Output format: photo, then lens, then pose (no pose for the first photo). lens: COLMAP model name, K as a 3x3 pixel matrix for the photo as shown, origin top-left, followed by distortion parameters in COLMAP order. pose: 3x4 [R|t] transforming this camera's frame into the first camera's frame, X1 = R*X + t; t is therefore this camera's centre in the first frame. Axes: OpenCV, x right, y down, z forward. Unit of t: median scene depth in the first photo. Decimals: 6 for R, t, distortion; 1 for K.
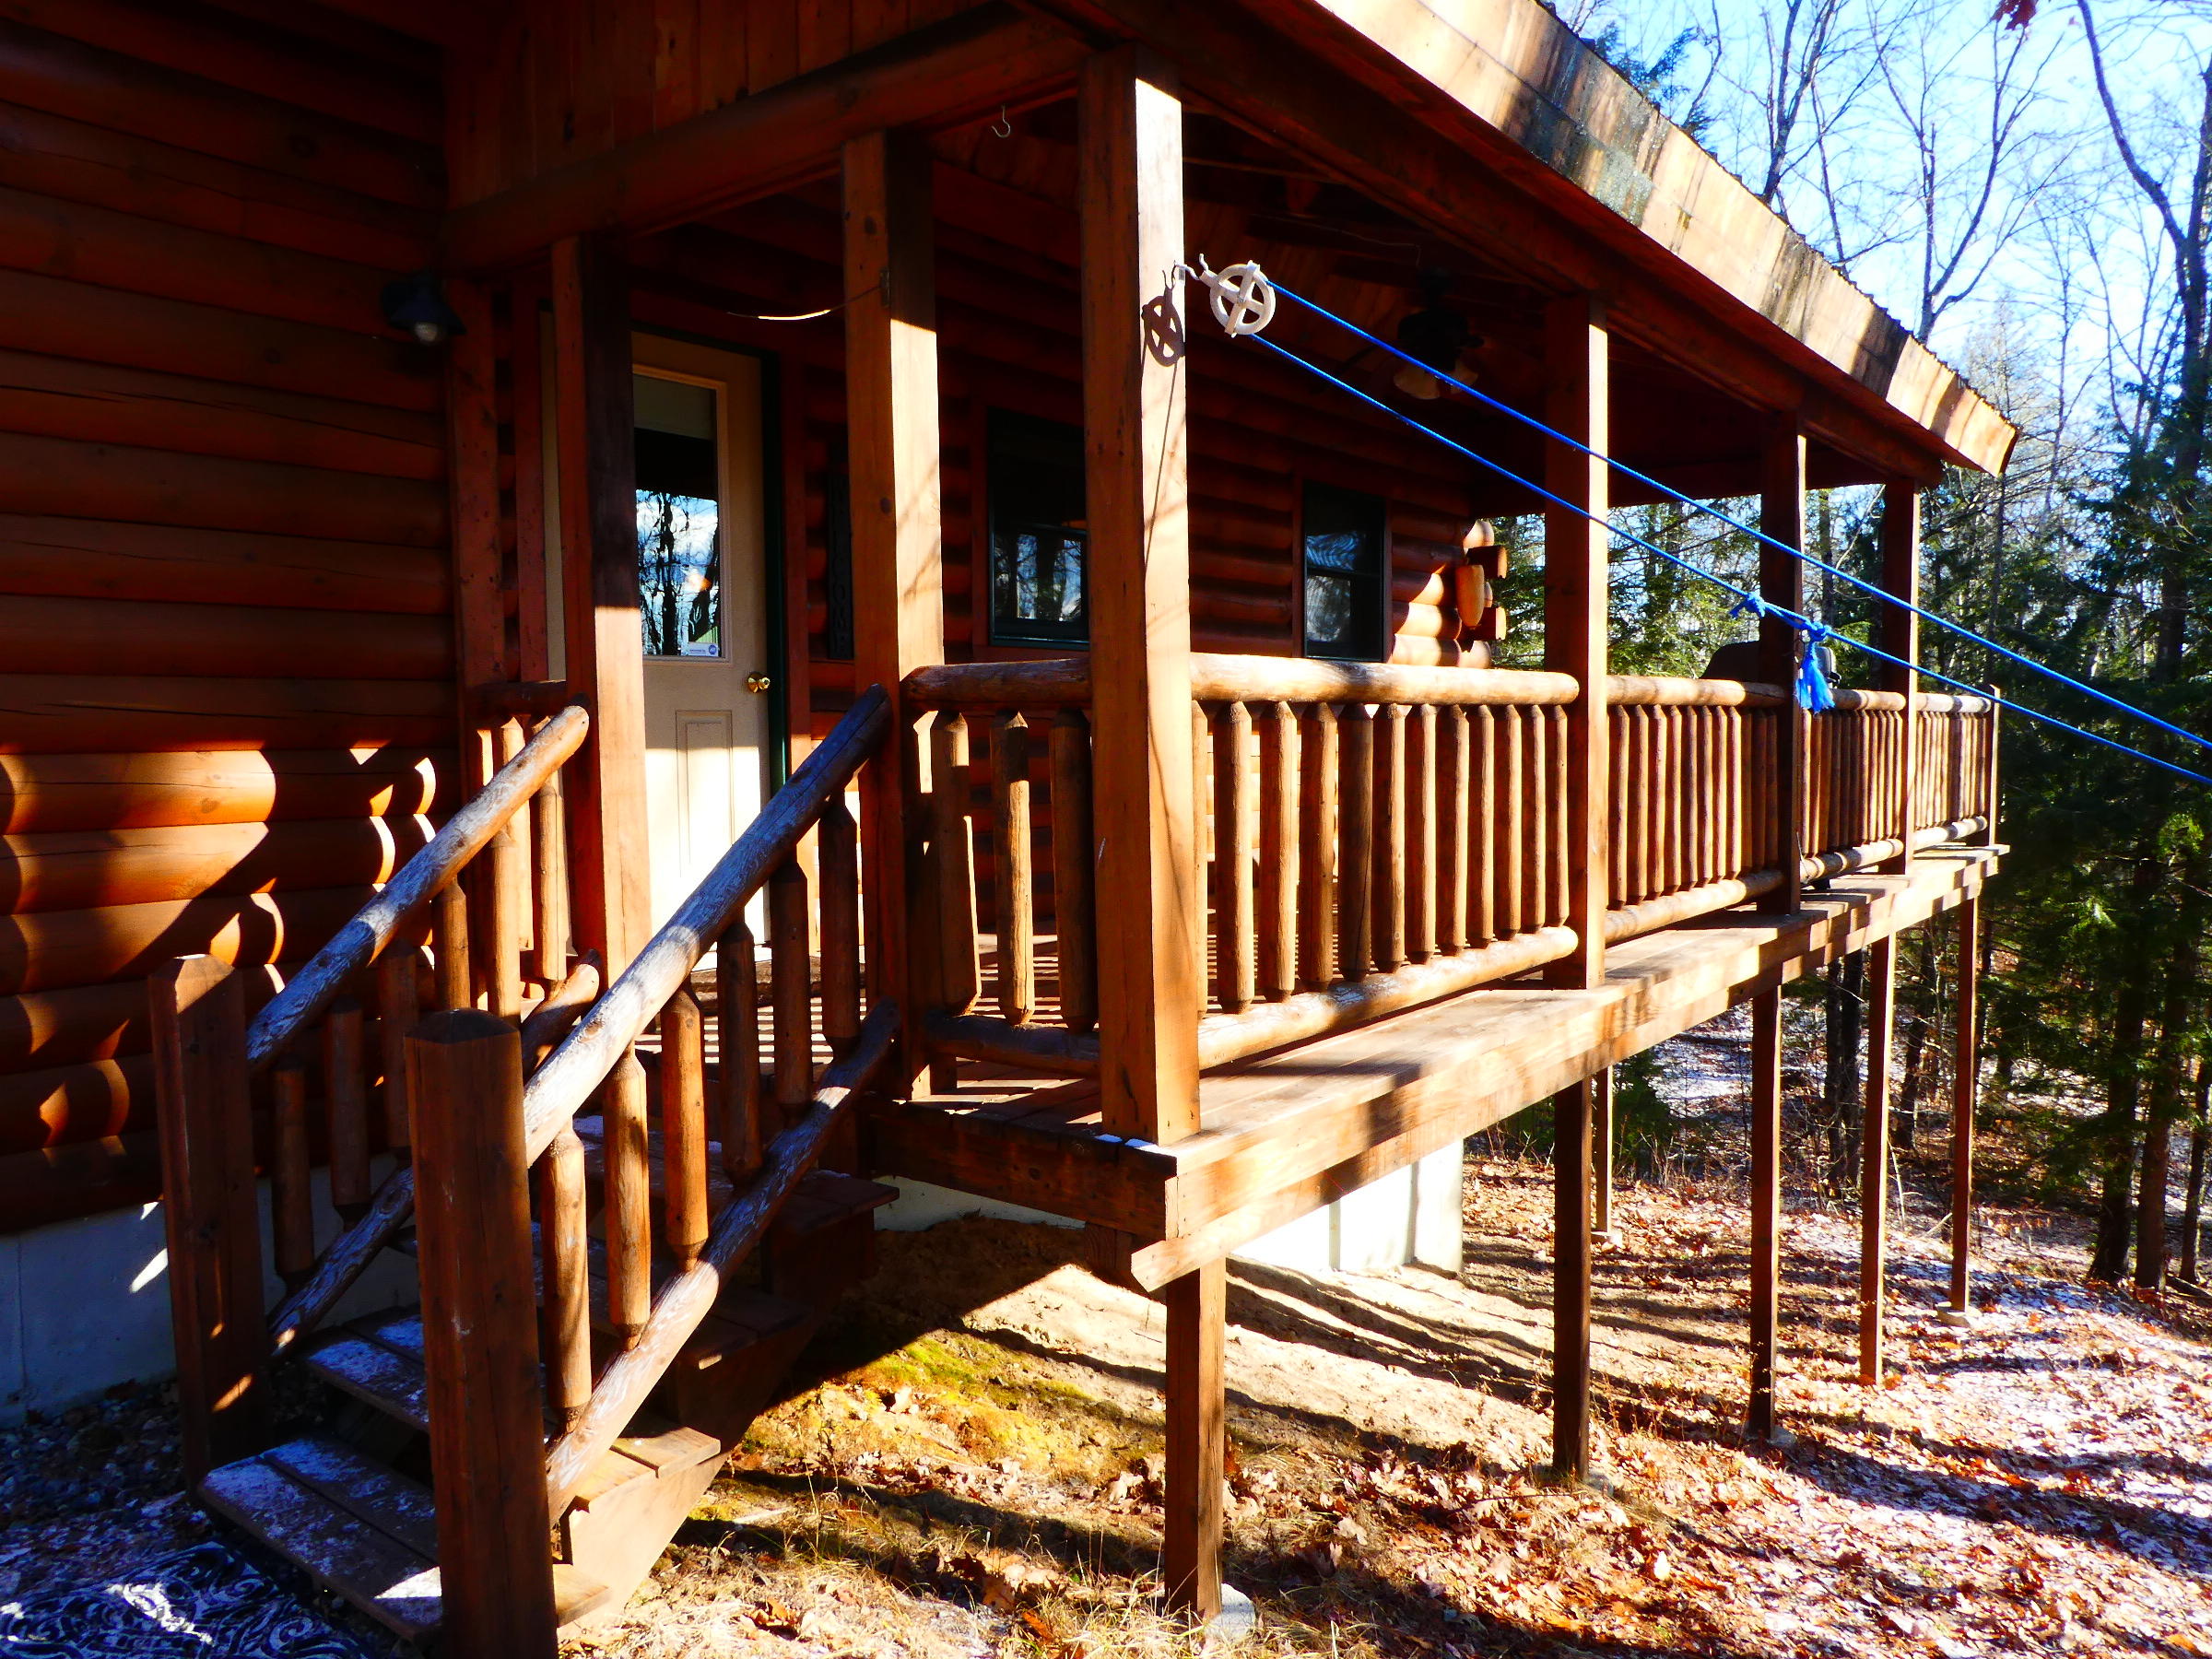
lens RADIAL K [[1593.0, 0, 1110.5], [0, 1593.0, 822.5], [0, 0, 1]] dist [-0.007792, -0.014425]
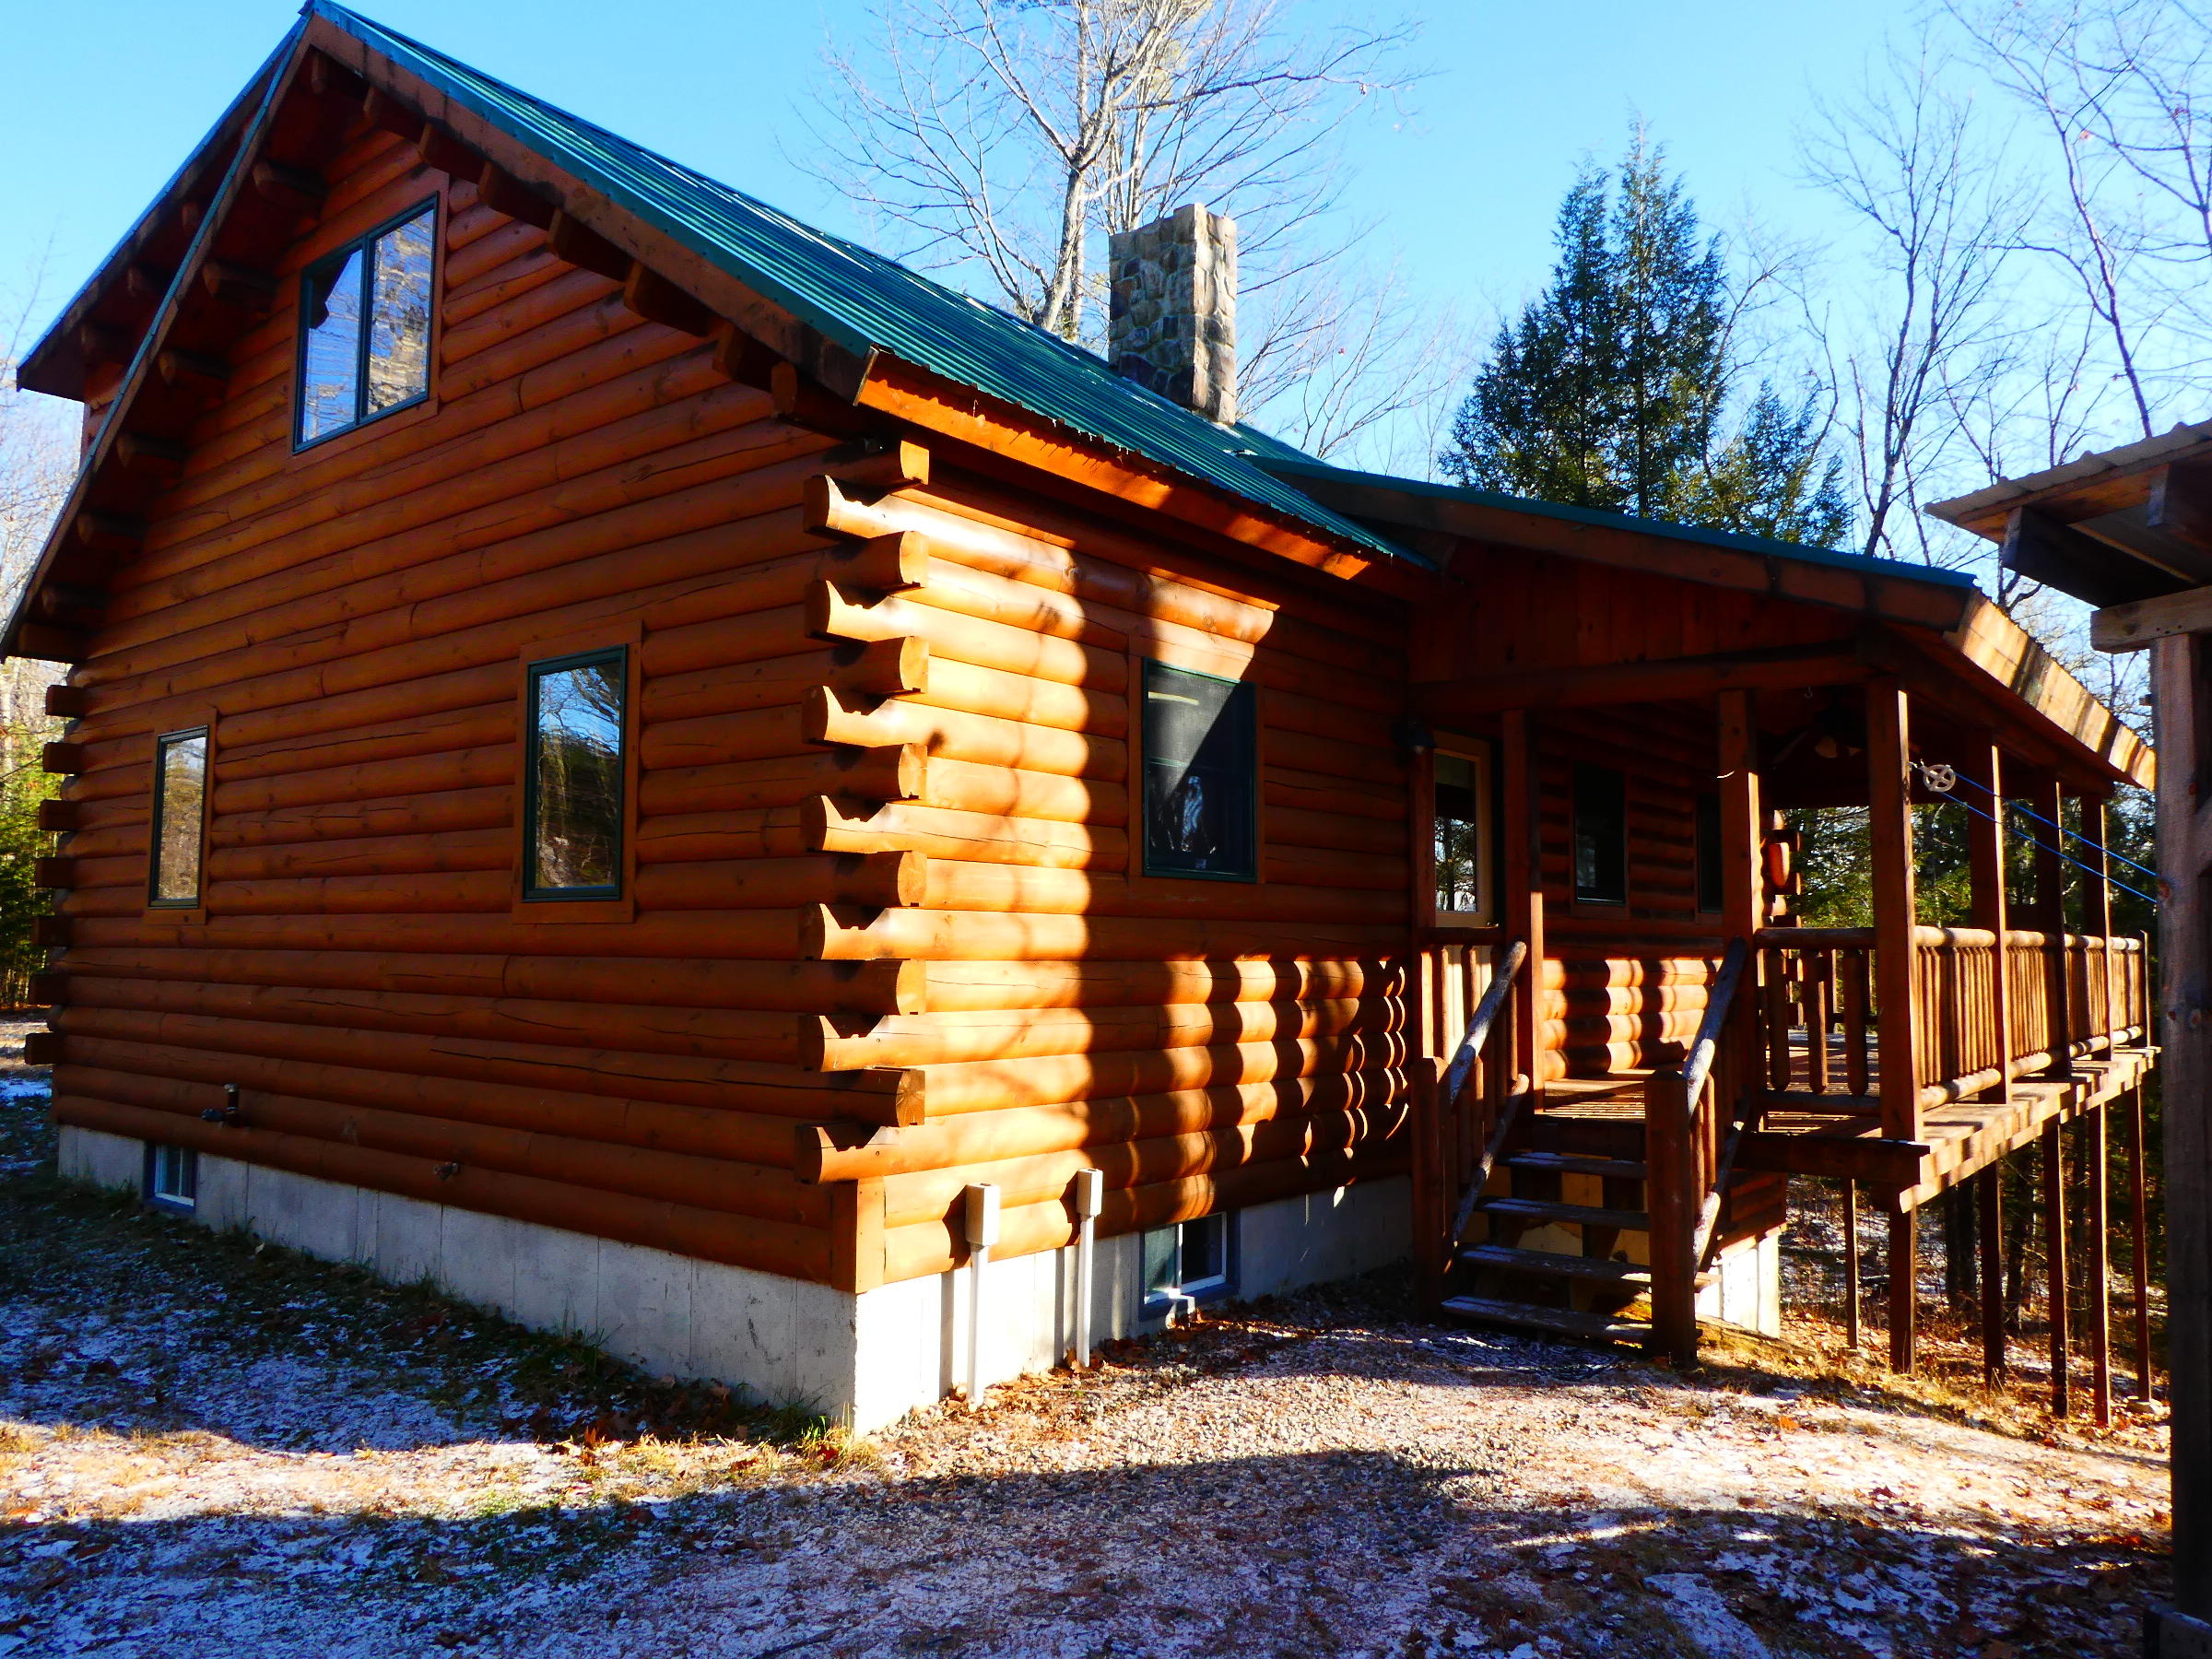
lens RADIAL K [[1593.0, 0, 1099.6], [0, 1593.0, 827.4], [0, 0, 1]] dist [-0.007792, -0.014425]
pose [[0.999721, 0.015012, -0.018224, -0.708669], [-0.017291, 0.991081, -0.132134, 0.049188], [0.016078, 0.132412, 0.991064, -0.854195]]
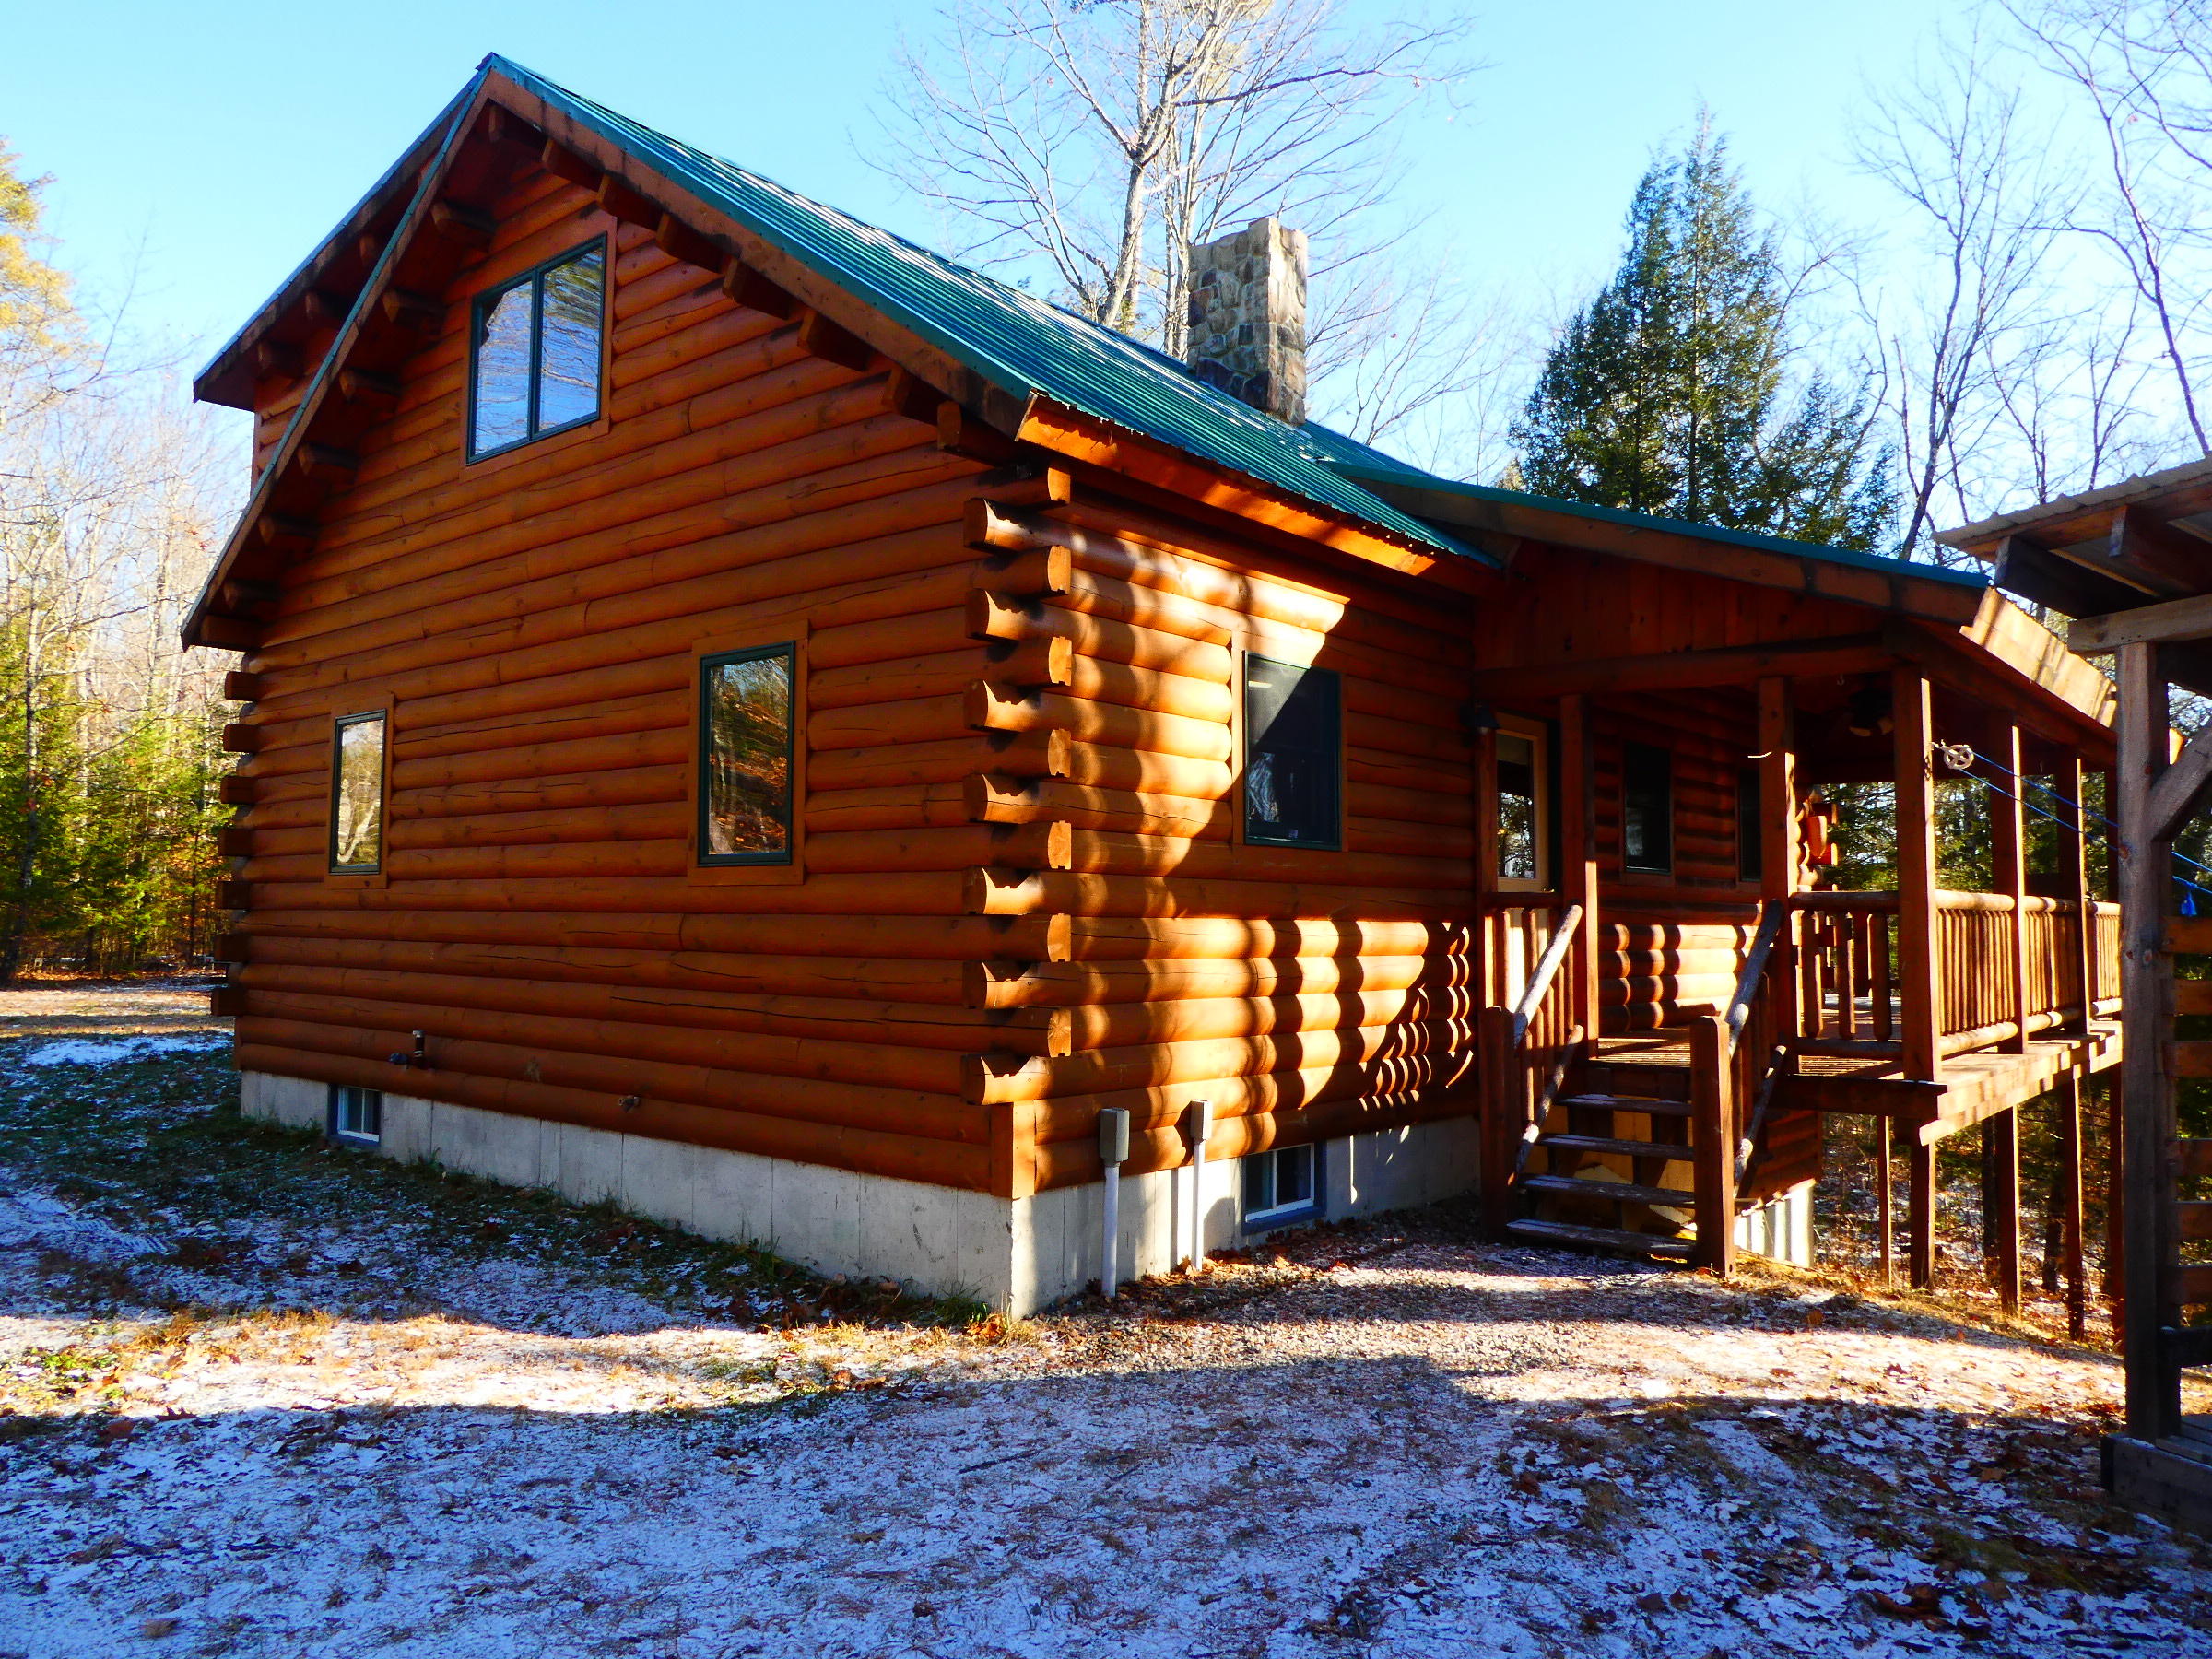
lens RADIAL K [[1593.0, 0, 1100.5], [0, 1593.0, 824.4], [0, 0, 1]] dist [-0.007792, -0.014425]
pose [[0.999002, 0.015655, -0.041840, -0.775033], [-0.020473, 0.992884, -0.117315, 0.076133], [0.039706, 0.118054, 0.992213, -1.046112]]
